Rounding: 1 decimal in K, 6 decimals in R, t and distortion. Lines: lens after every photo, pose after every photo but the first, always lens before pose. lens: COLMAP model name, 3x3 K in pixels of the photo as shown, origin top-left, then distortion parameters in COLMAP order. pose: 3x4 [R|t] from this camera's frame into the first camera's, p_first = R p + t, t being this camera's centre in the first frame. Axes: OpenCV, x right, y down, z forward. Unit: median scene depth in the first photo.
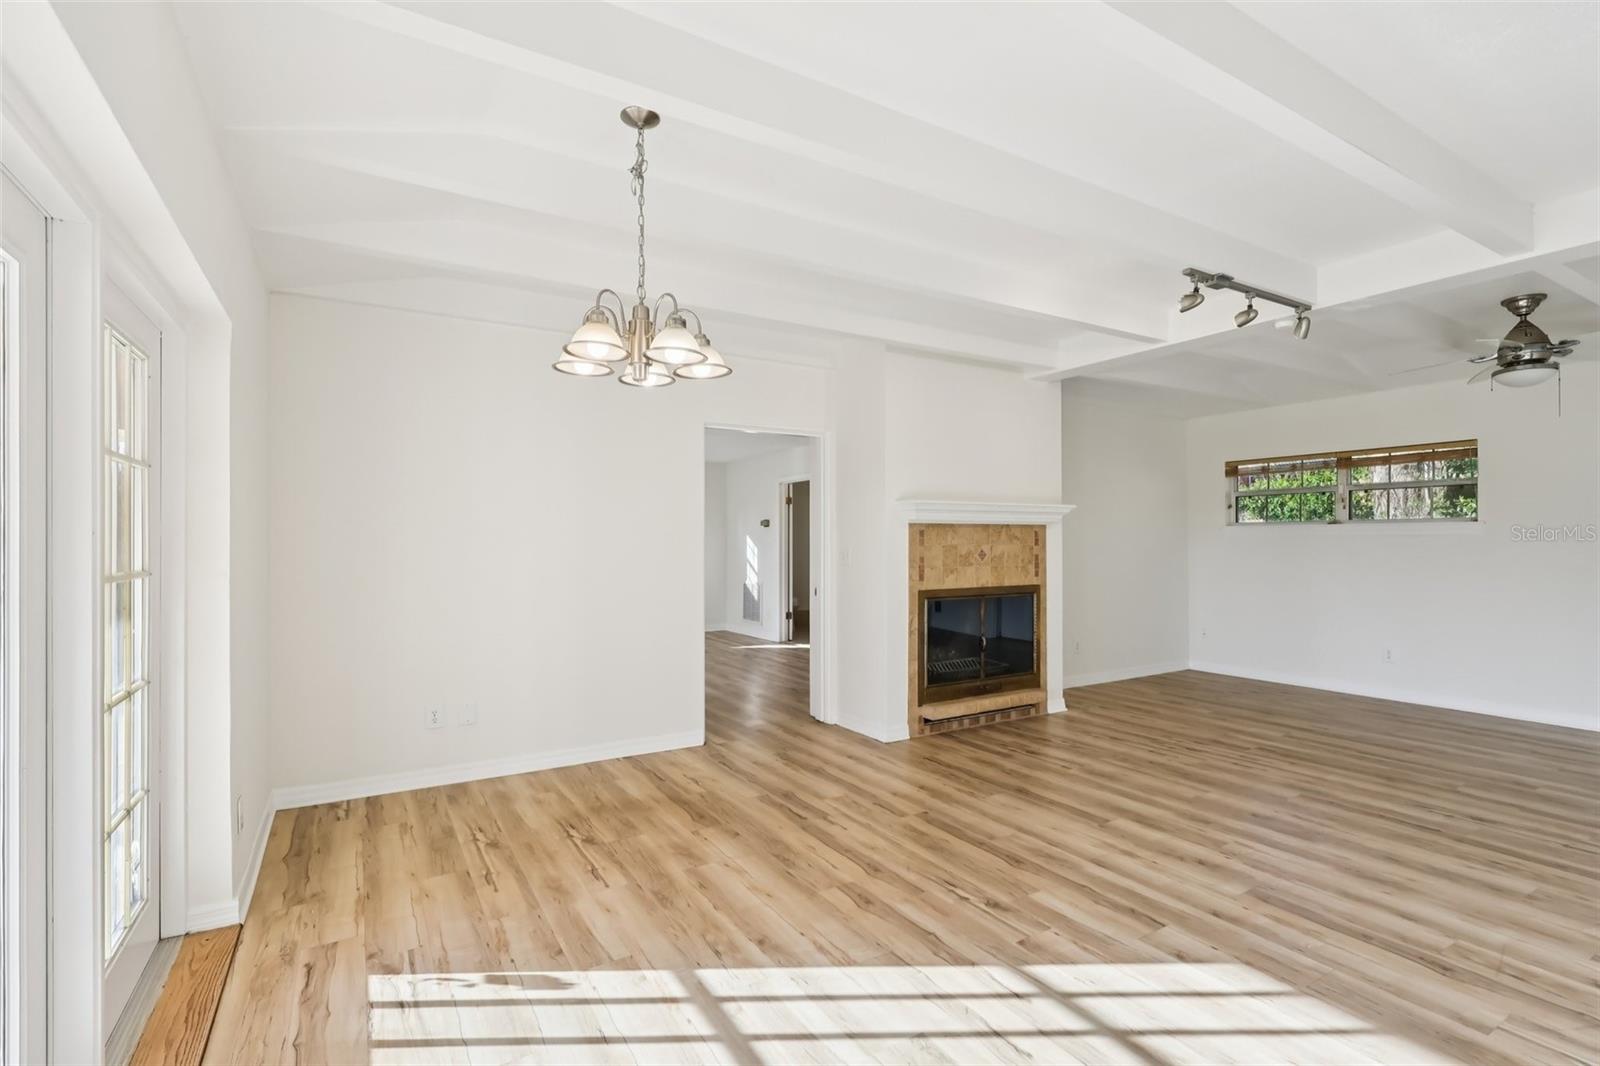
lens RADIAL K [[748.3, 0, 806.0], [0, 748.3, 532.0], [0, 0, 1]] dist [0.001097, 0.000287]
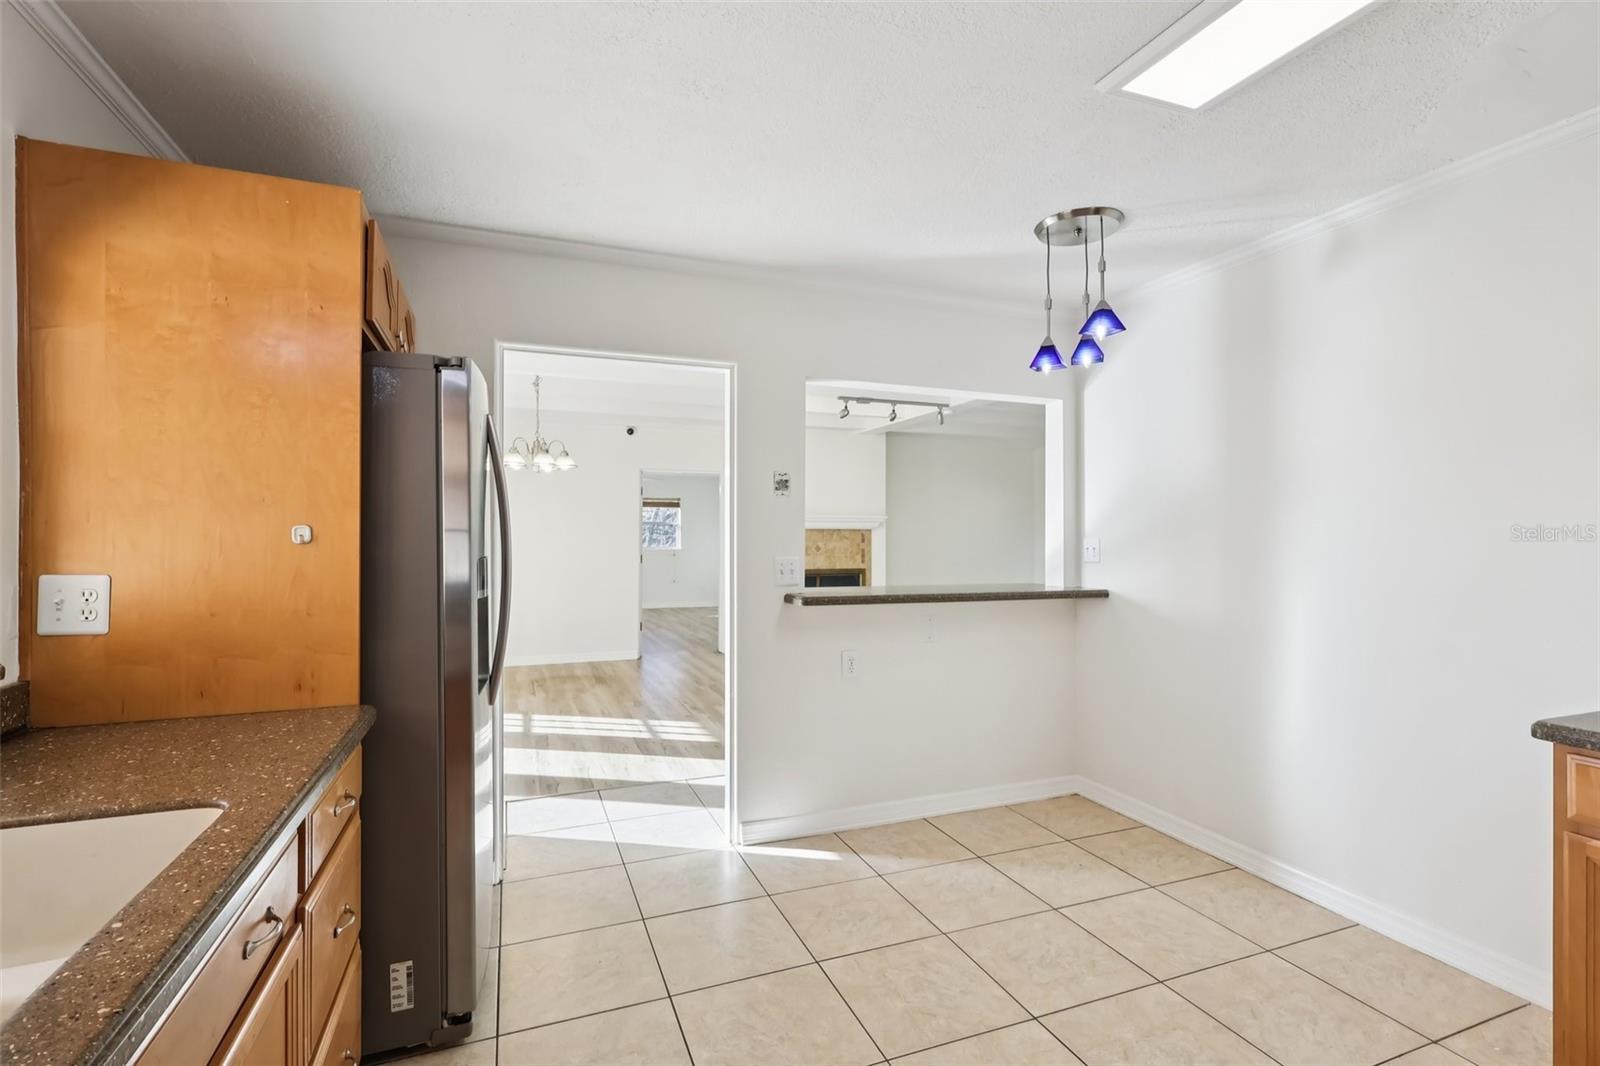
lens RADIAL K [[746.4, 0, 804.4], [0, 746.4, 512.7], [0, 0, 1]] dist [0.000690, 0.000420]
pose [[0.986327, -0.002506, -0.164783, 0.499756], [-0.000534, 0.999830, -0.018406, -0.016962], [0.164801, 0.018243, 0.986158, -0.588582]]
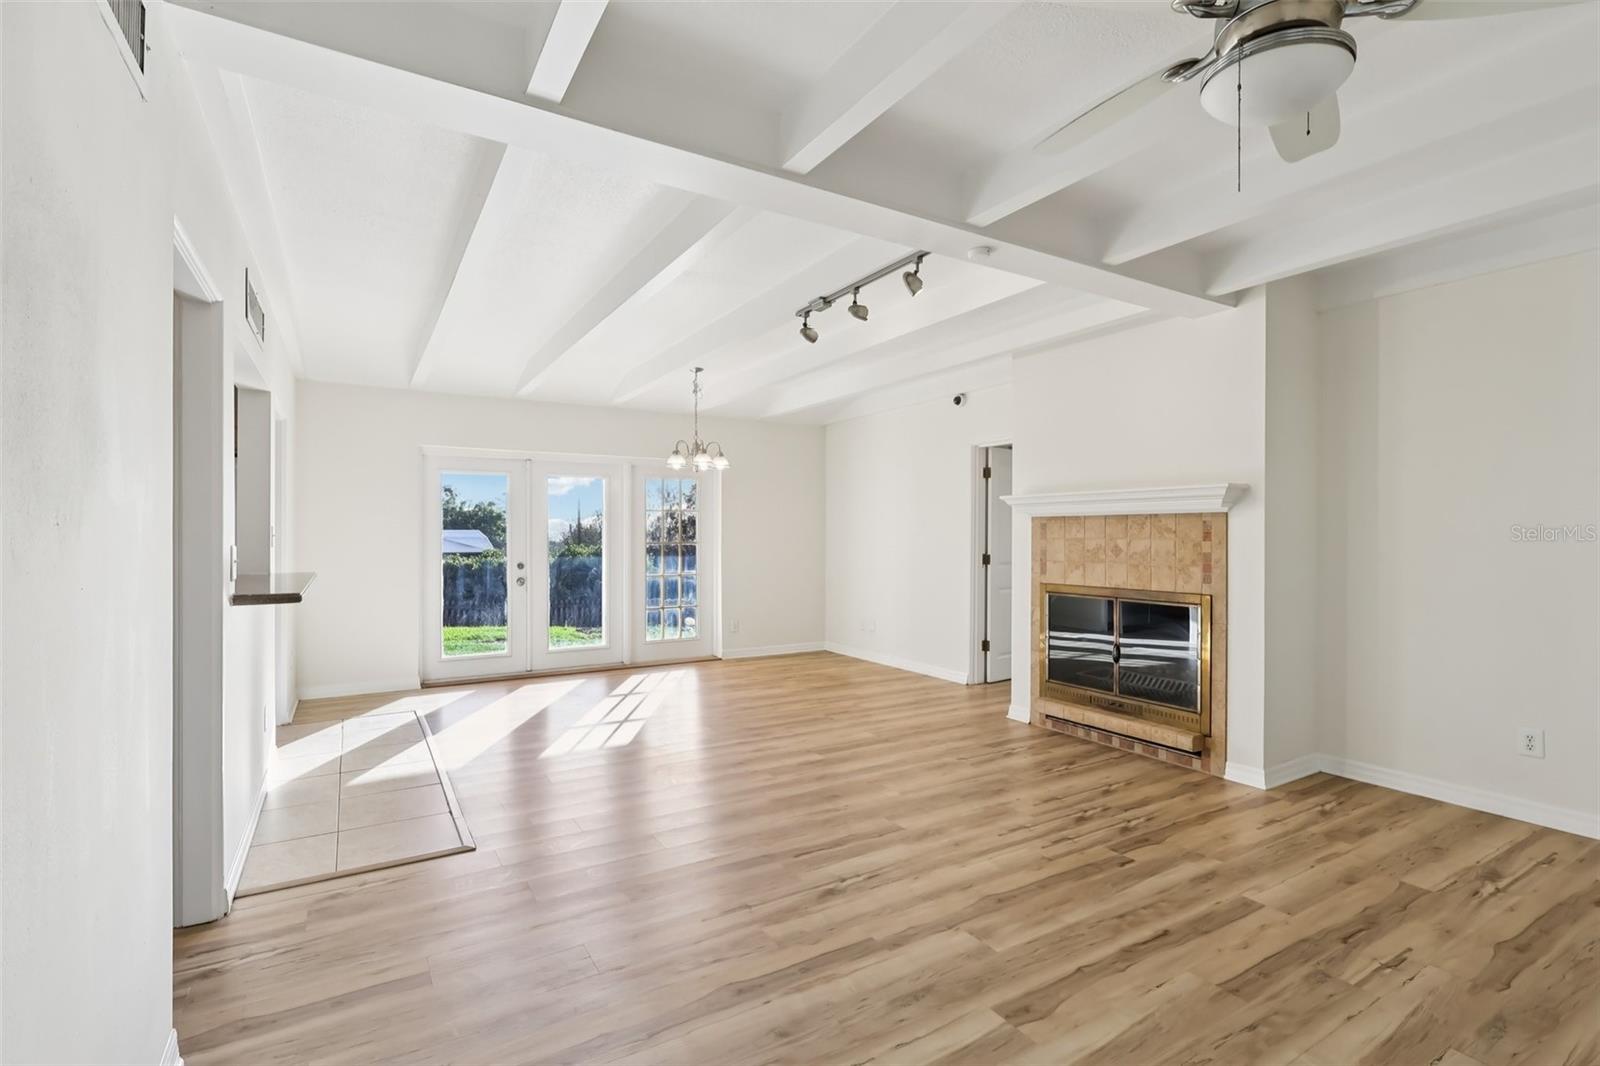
lens RADIAL K [[746.8, 0, 795.3], [0, 746.8, 537.3], [0, 0, 1]] dist [-0.000688, 0.001247]
pose [[-0.008936, 0.006674, -0.999938, 1.179698], [0.013078, 0.999893, 0.006557, 0.005131], [0.999875, -0.013018, -0.009022, 0.685495]]
